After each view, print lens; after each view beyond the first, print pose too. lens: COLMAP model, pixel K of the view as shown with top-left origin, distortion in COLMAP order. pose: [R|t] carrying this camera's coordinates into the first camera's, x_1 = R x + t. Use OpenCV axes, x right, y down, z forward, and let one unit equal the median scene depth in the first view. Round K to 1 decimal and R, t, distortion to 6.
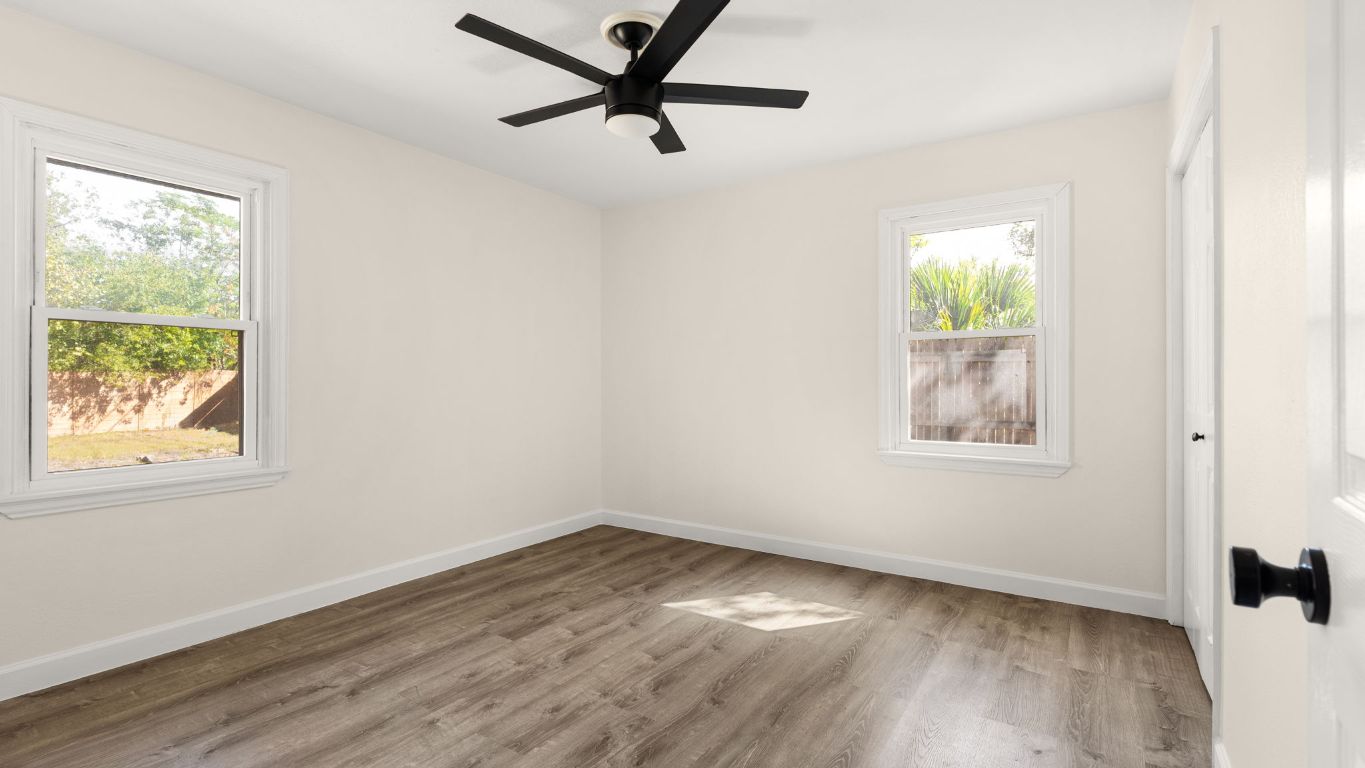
lens RADIAL K [[621.4, 0, 680.1], [0, 621.4, 383.4], [0, 0, 1]] dist [0.000699, 0.000095]
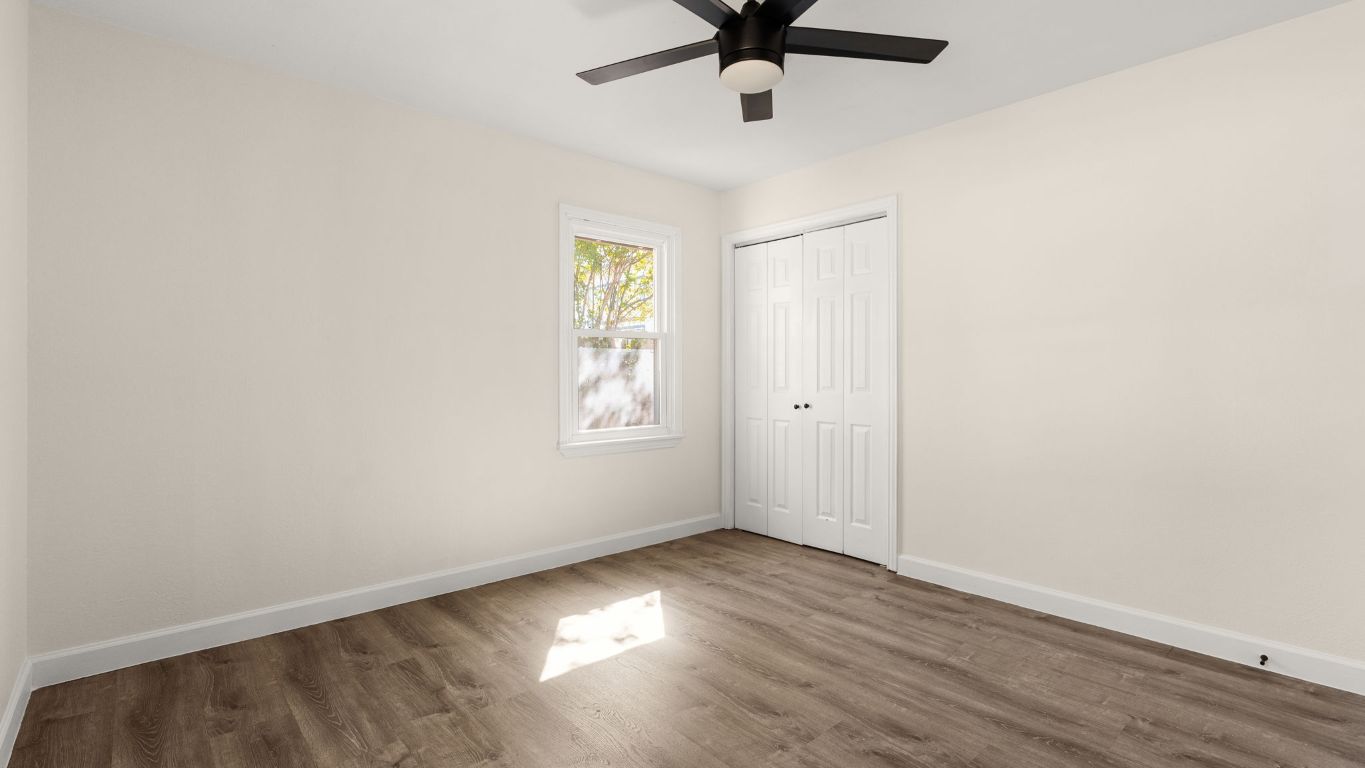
lens RADIAL K [[621.4, 0, 681.5], [0, 621.4, 376.3], [0, 0, 1]] dist [0.000699, 0.000095]
pose [[0.251337, -0.003630, 0.967893, -0.645297], [0.004928, 0.999985, 0.002471, -0.003462], [-0.967887, 0.004149, 0.251351, 0.610906]]
